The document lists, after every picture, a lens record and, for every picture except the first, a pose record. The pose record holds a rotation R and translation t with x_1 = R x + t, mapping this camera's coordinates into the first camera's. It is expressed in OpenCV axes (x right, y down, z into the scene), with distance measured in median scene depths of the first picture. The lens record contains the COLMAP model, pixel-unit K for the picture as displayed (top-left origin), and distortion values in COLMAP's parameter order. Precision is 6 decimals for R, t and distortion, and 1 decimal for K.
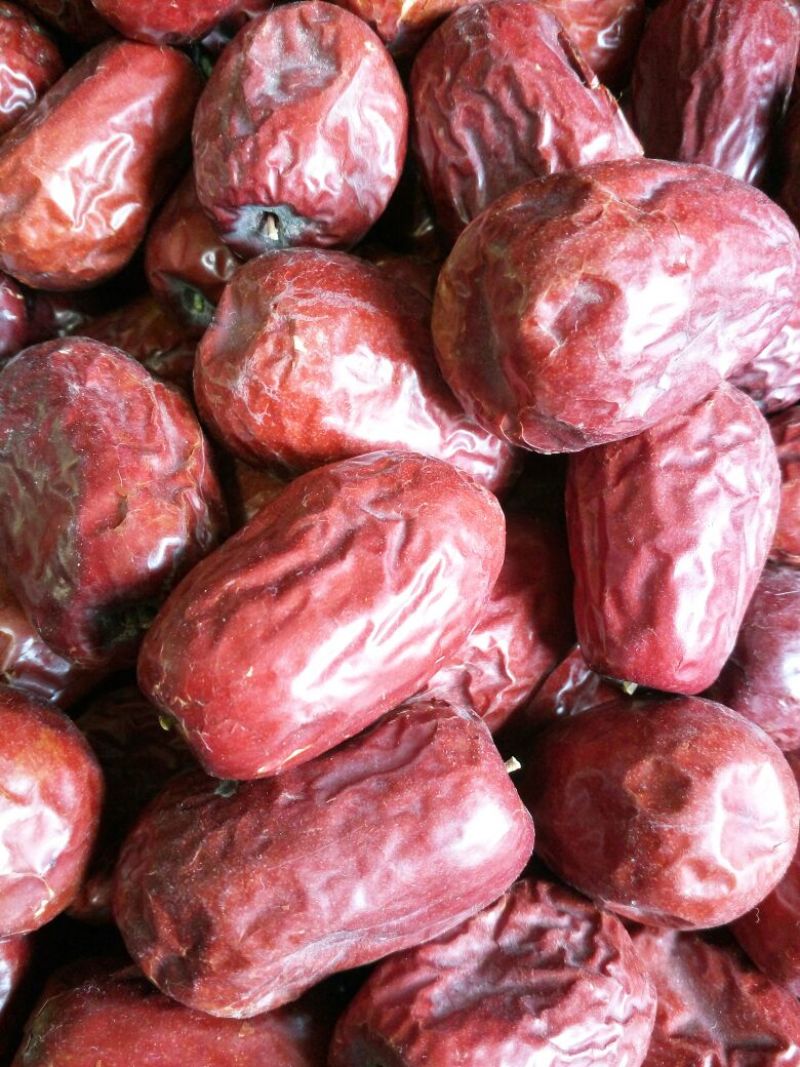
lens RADIAL K [[883.8, 0, 413.8], [0, 883.8, 538.6], [0, 0, 1]] dist [0.070287, -0.119540]
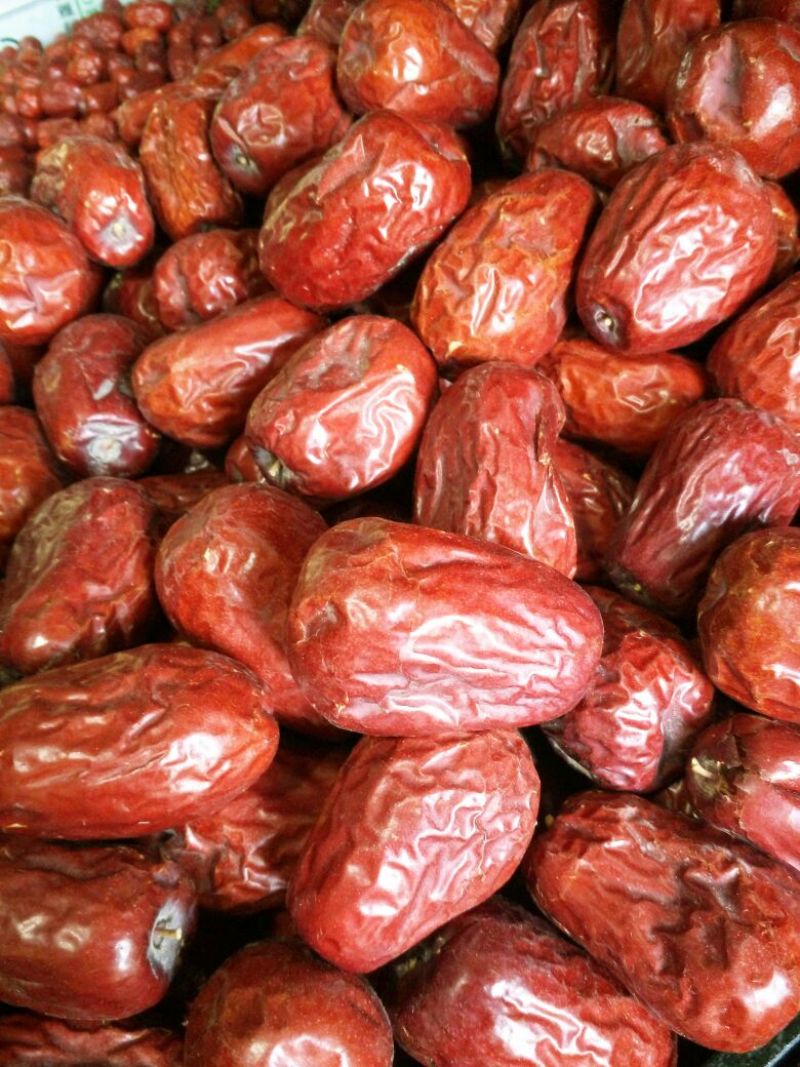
lens RADIAL K [[926.4, 0, 419.3], [0, 926.4, 549.7], [0, 0, 1]] dist [0.184615, -0.531381]
pose [[0.834138, 0.400766, -0.378947, 0.650588], [-0.453749, 0.889215, -0.058377, -0.282669], [0.313570, 0.220641, 0.923575, -0.190784]]
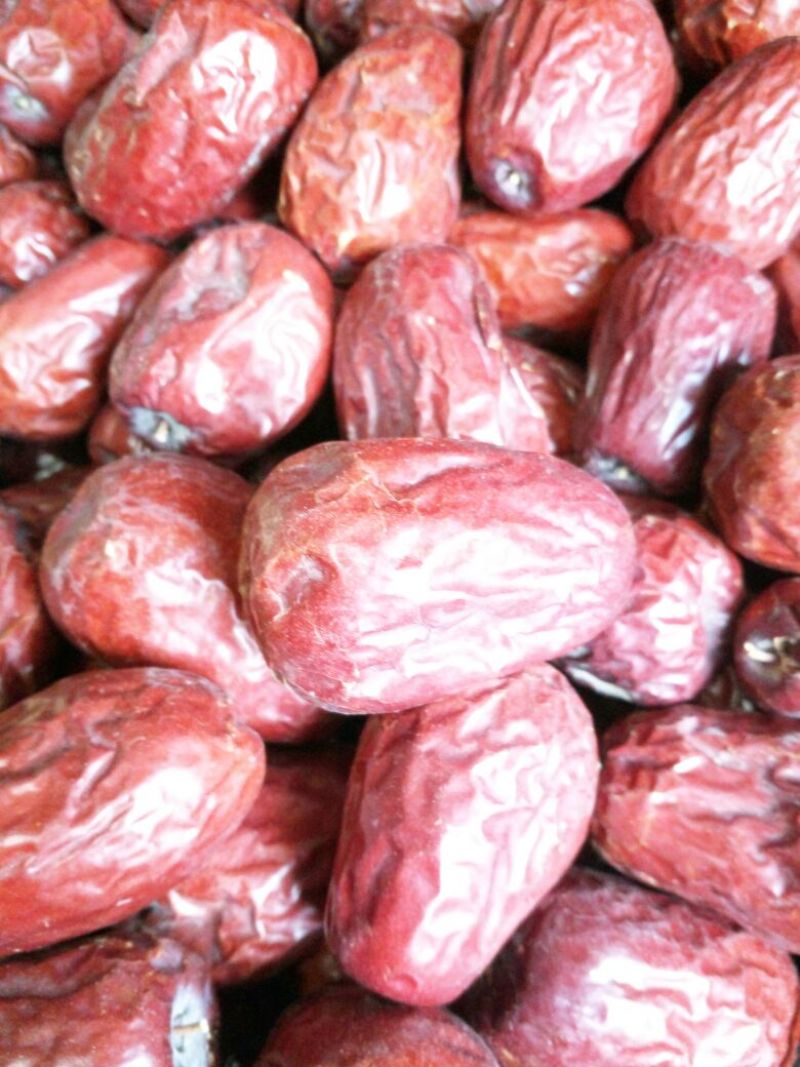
lens RADIAL K [[926.4, 0, 419.3], [0, 926.4, 549.7], [0, 0, 1]] dist [0.184615, -0.531381]
pose [[0.953968, 0.191489, -0.230820, 0.454106], [-0.219460, 0.970266, -0.102083, -0.182186], [0.204408, 0.148040, 0.967627, 0.021006]]
